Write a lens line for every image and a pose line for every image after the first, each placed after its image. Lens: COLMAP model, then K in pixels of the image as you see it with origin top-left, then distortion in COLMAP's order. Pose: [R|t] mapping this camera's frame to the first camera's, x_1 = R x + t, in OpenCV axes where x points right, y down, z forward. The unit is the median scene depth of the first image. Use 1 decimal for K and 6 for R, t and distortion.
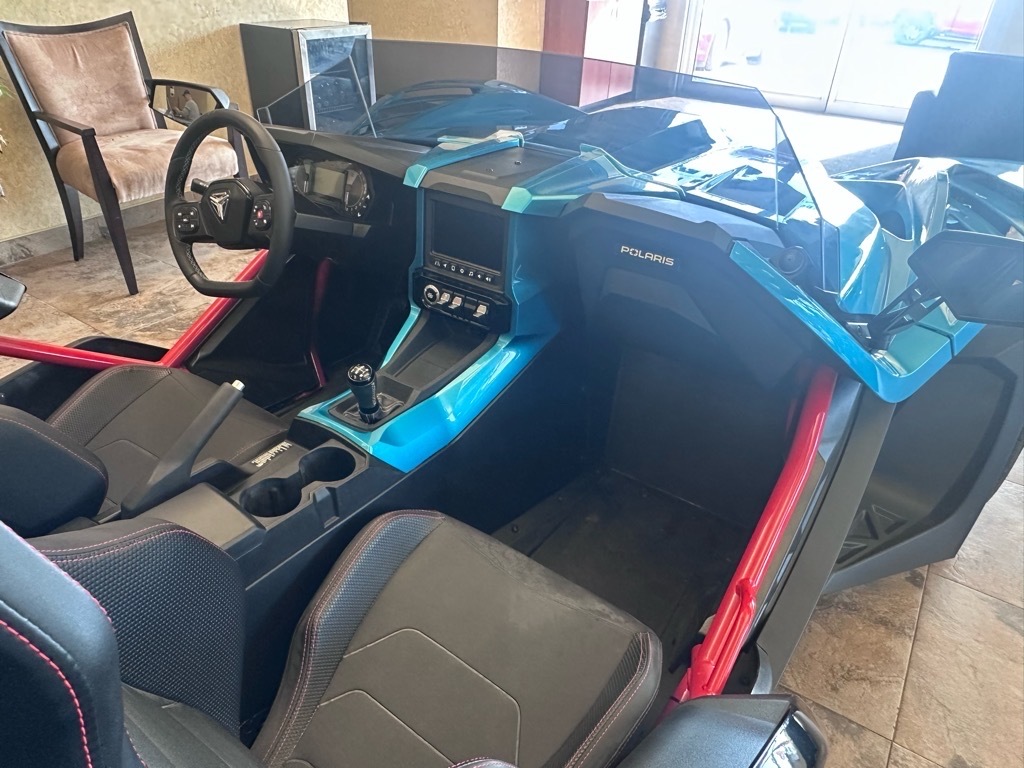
lens RADIAL K [[703.3, 0, 512.0], [0, 703.3, 384.0], [0, 0, 1]] dist [-0.001036, 0.001998]
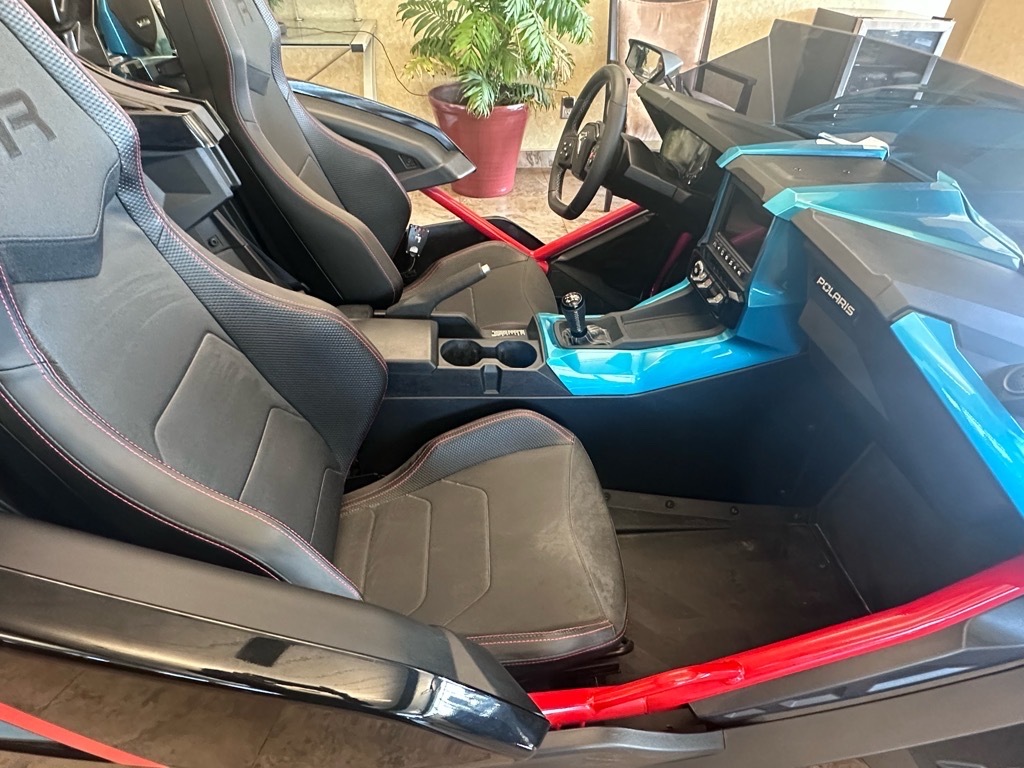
lens RADIAL K [[598.5, 0, 512.0], [0, 598.5, 384.0], [0, 0, 1]] dist [-0.000321, 0.000191]
pose [[0.637194, 0.468587, -0.611891, 0.353054], [-0.415484, 0.877542, 0.239358, -0.078446], [0.649121, 0.101713, 0.753855, 0.157082]]
